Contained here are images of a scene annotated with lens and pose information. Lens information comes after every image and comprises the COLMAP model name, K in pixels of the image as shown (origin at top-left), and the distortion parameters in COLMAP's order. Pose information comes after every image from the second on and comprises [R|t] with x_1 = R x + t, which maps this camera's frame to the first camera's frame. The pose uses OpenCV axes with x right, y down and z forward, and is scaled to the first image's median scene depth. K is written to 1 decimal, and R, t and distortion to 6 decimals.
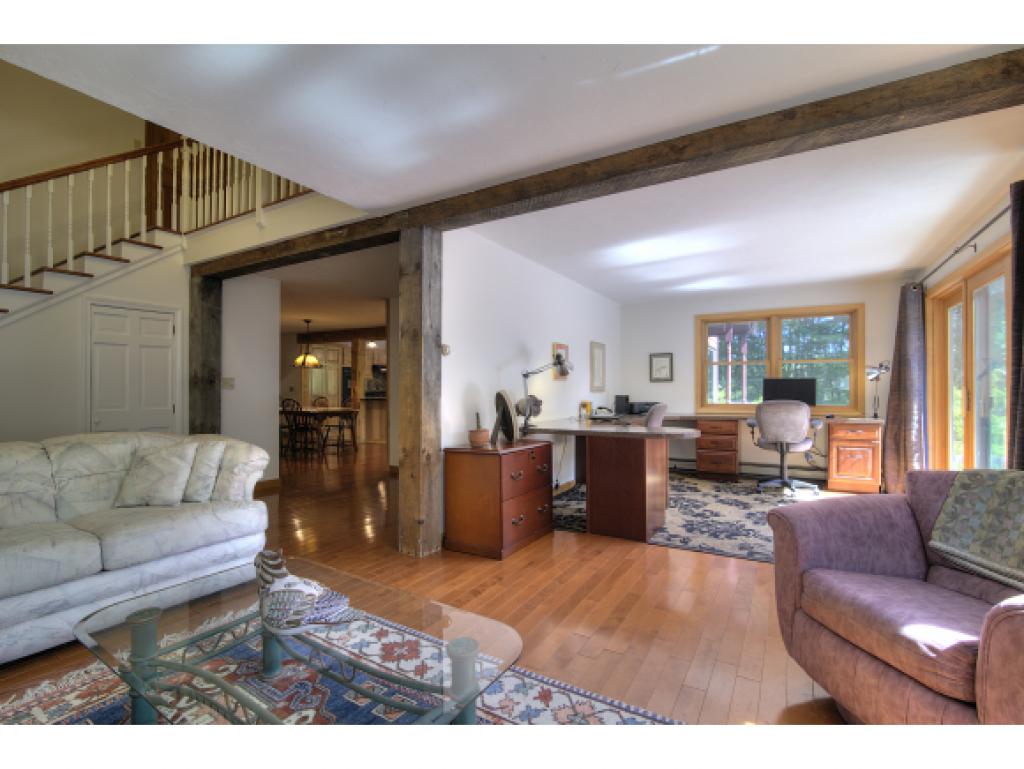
lens RADIAL K [[468.3, 0, 509.7], [0, 468.3, 387.8], [0, 0, 1]] dist [-0.014975, -0.000083]
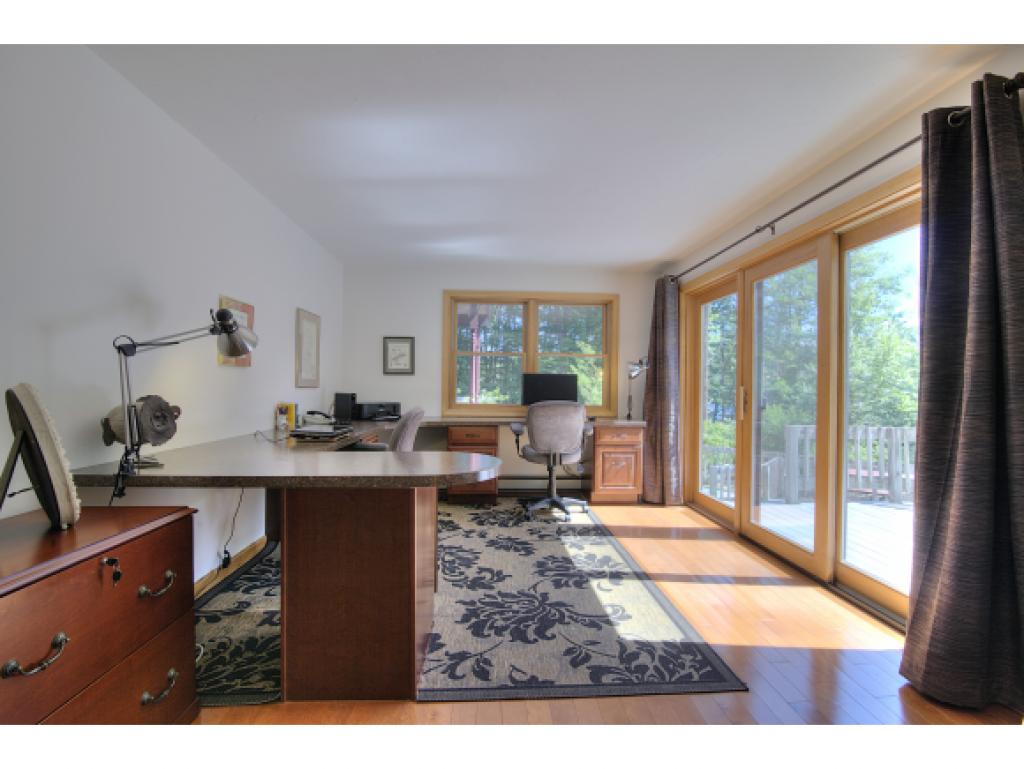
lens RADIAL K [[468.3, 0, 512.4], [0, 468.3, 386.4], [0, 0, 1]] dist [-0.014975, -0.000083]
pose [[0.823698, 0.009715, 0.566946, 0.068956], [-0.014484, 0.999887, 0.003909, 0.000233], [-0.566844, -0.011431, 0.823746, 0.382831]]
